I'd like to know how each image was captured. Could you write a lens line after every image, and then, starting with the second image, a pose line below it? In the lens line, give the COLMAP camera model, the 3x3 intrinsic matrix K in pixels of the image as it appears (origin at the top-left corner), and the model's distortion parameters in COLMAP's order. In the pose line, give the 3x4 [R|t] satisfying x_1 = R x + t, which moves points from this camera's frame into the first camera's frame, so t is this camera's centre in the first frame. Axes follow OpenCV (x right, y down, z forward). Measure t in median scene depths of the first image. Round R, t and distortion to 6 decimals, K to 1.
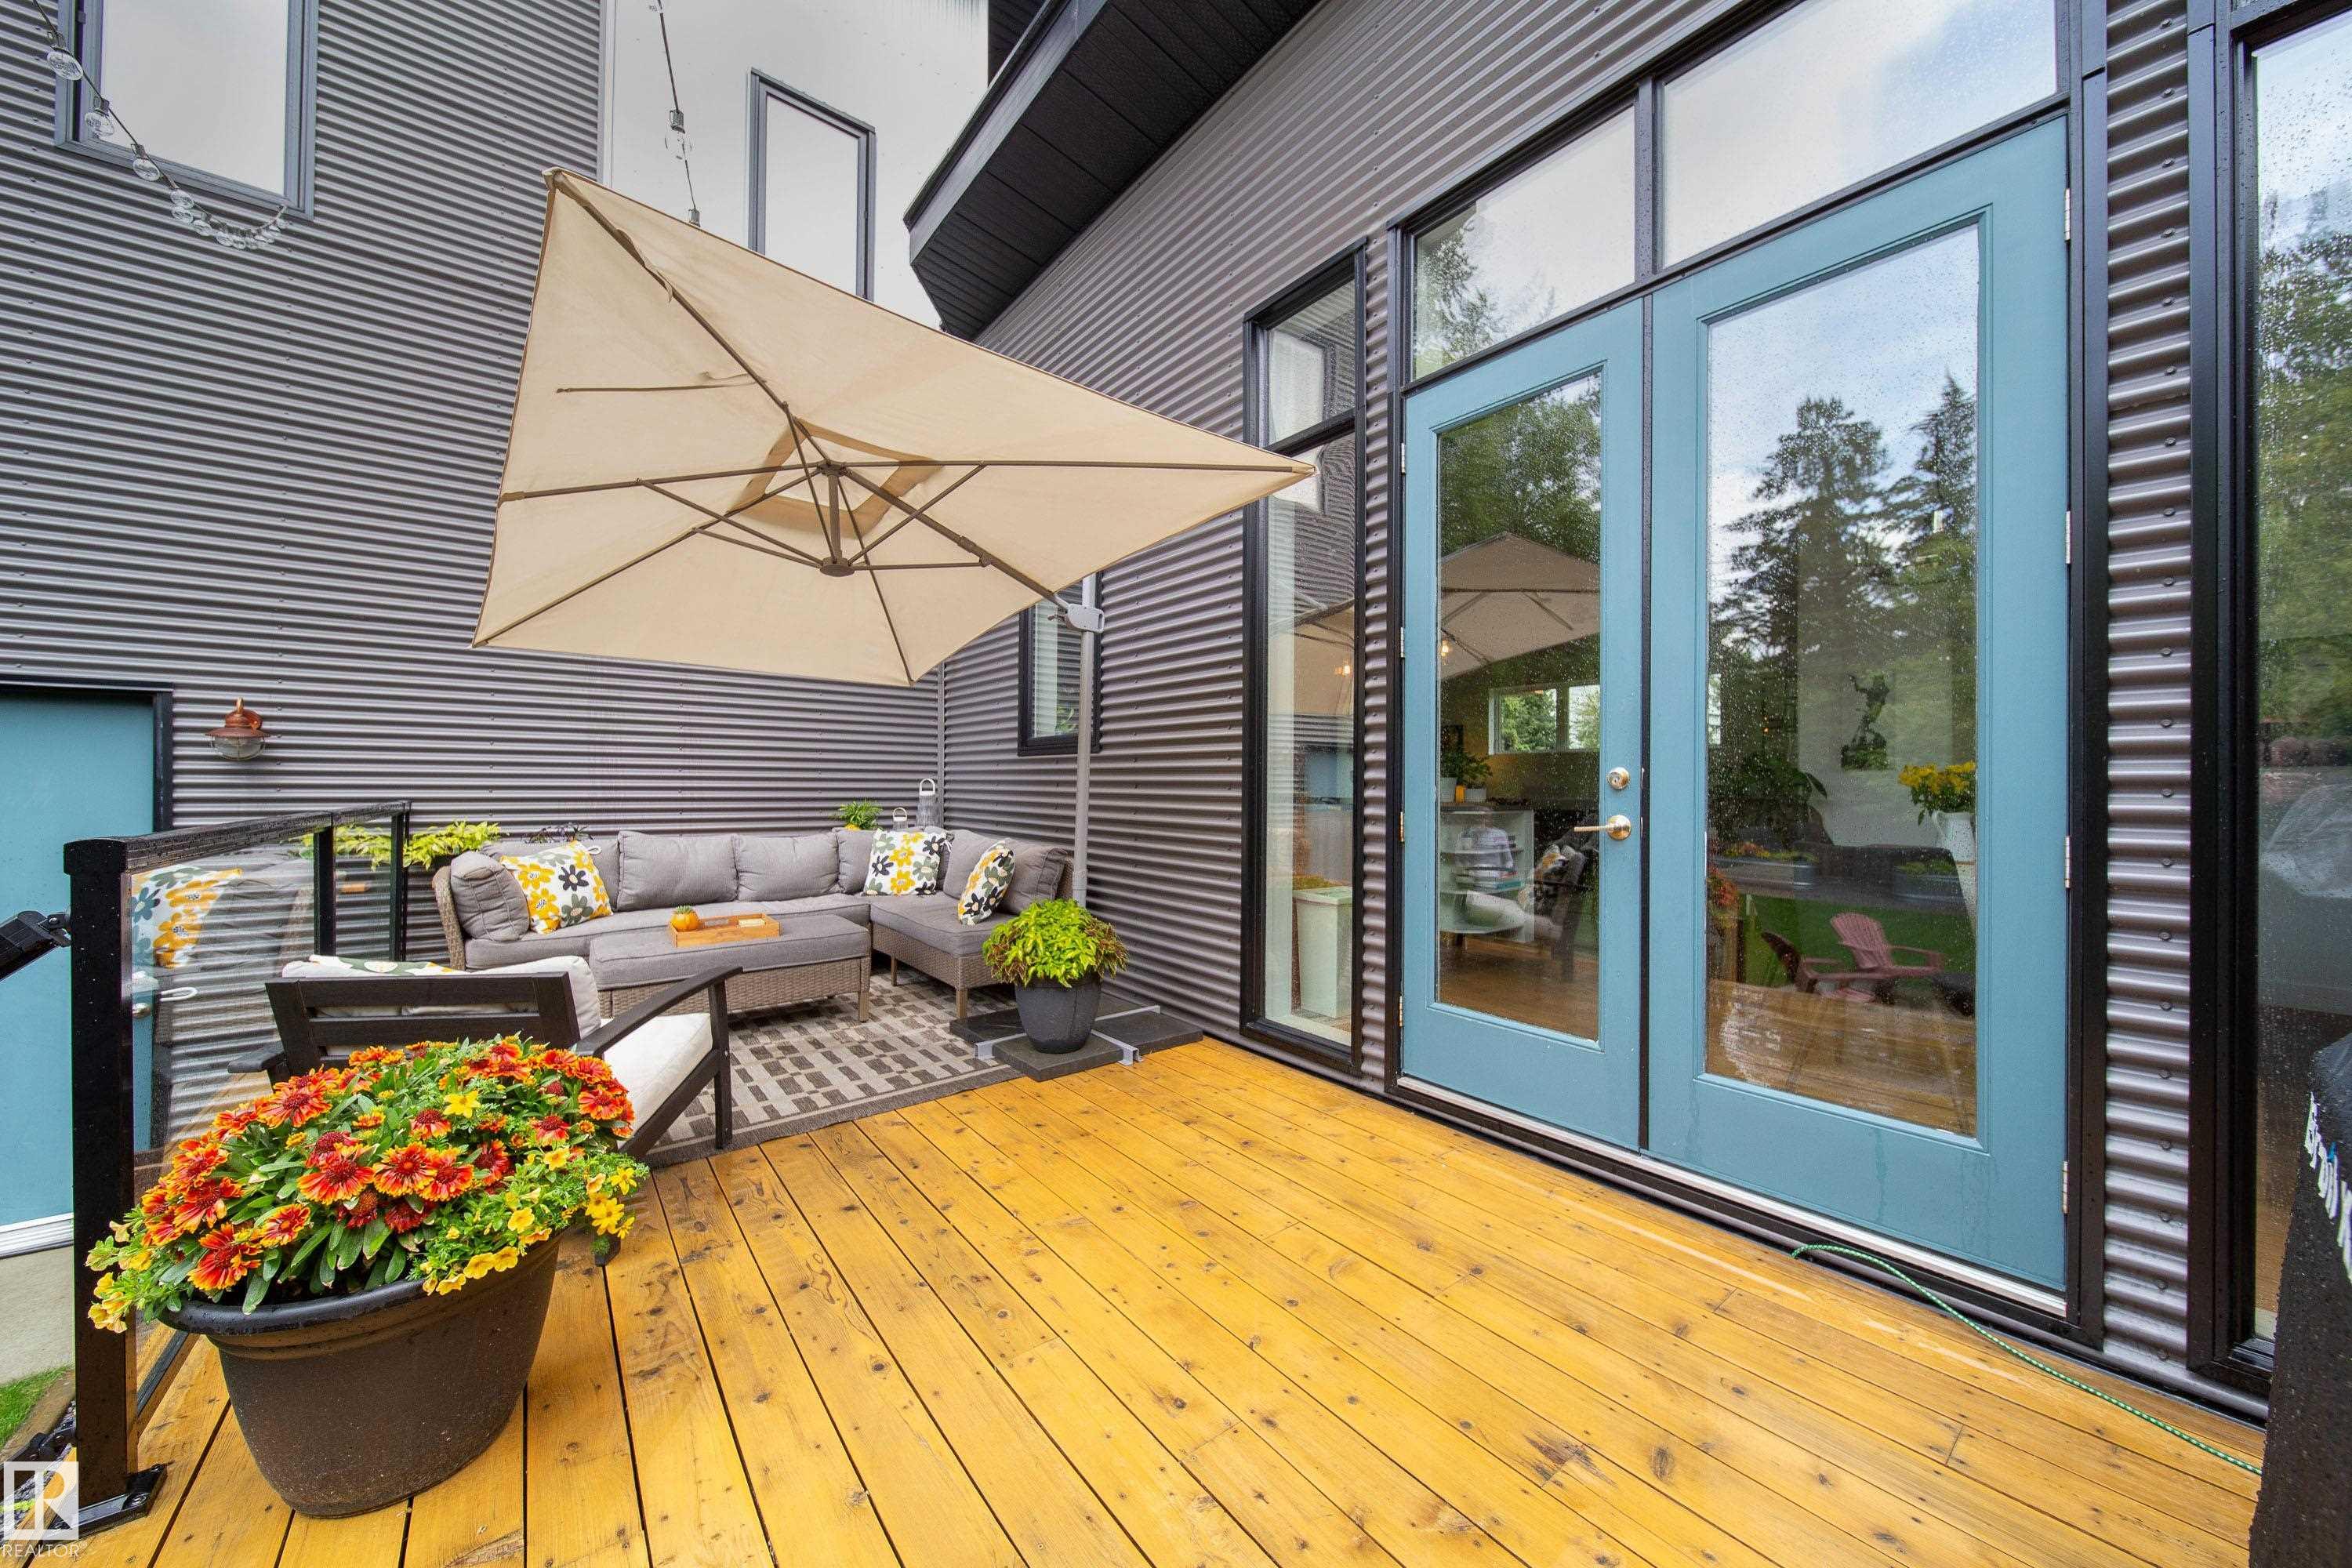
lens RADIAL K [[837.1, 0, 1177.9], [0, 837.1, 780.3], [0, 0, 1]] dist [0.008031, -0.004620]
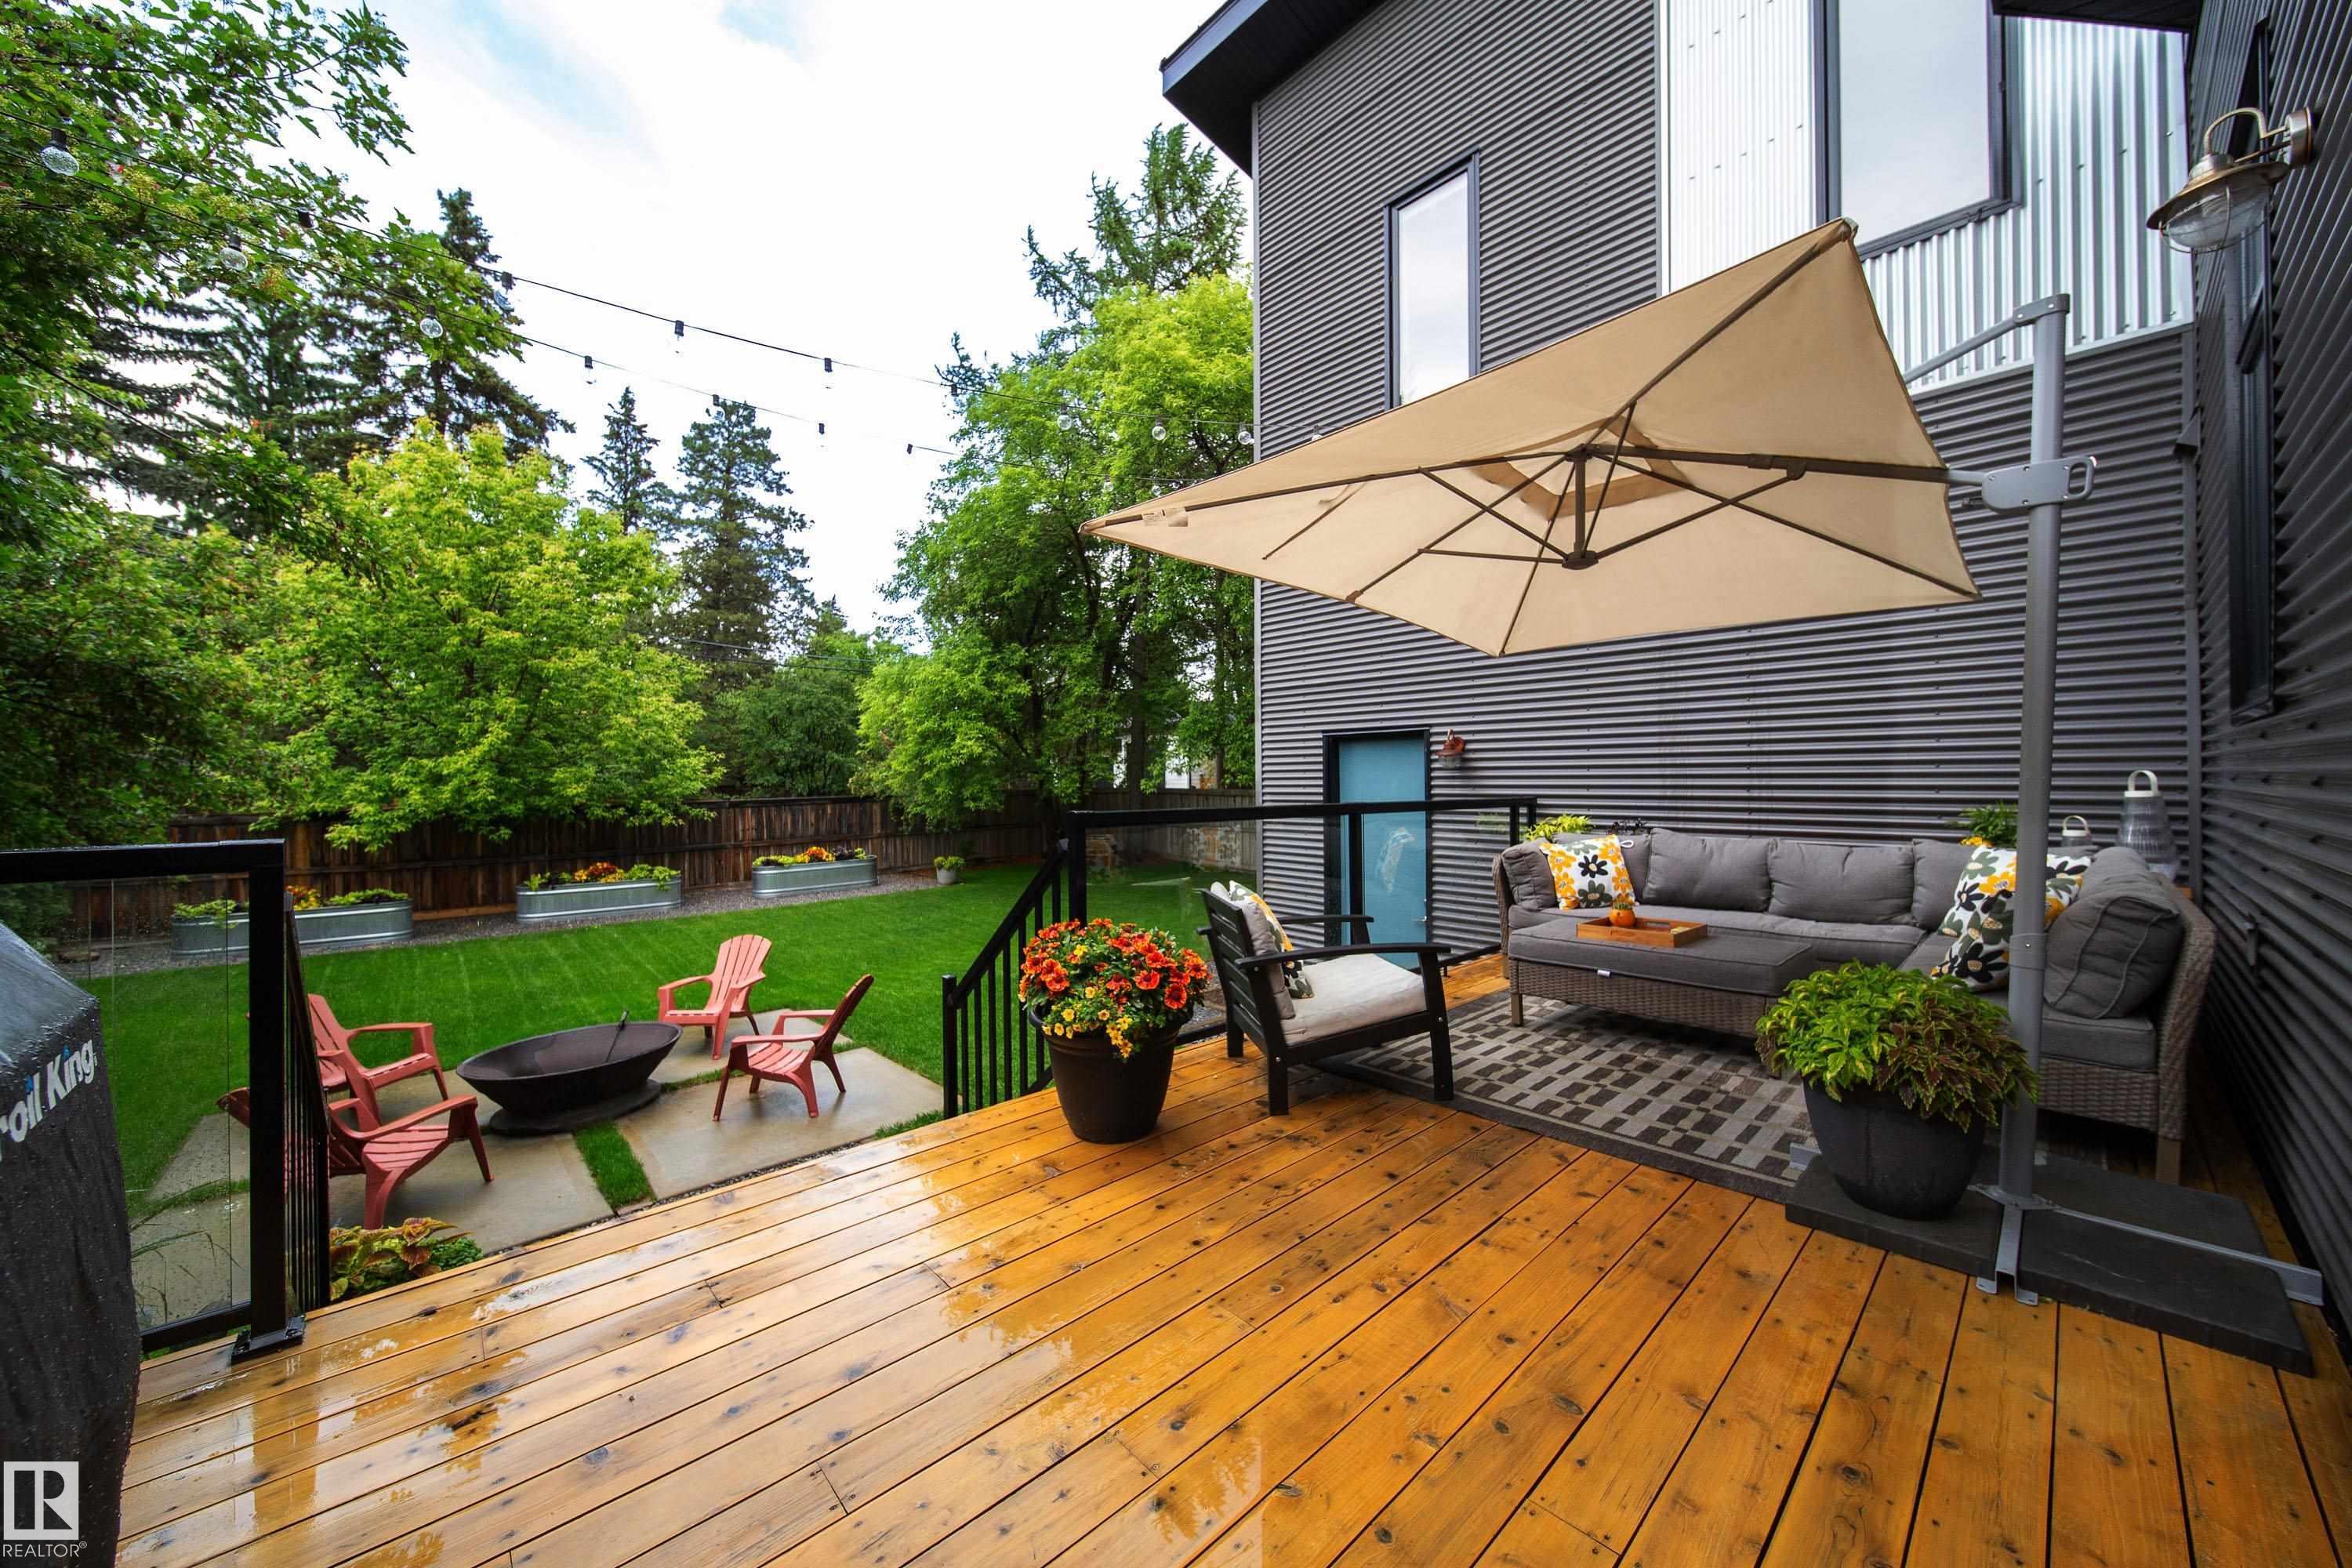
lens RADIAL K [[837.1, 0, 1177.9], [0, 837.1, 780.3], [0, 0, 1]] dist [0.008031, -0.004620]
pose [[0.075180, -0.008659, -0.997132, 0.452668], [0.013985, 0.999873, -0.007628, 0.000643], [0.997072, -0.013372, 0.075291, 0.432323]]
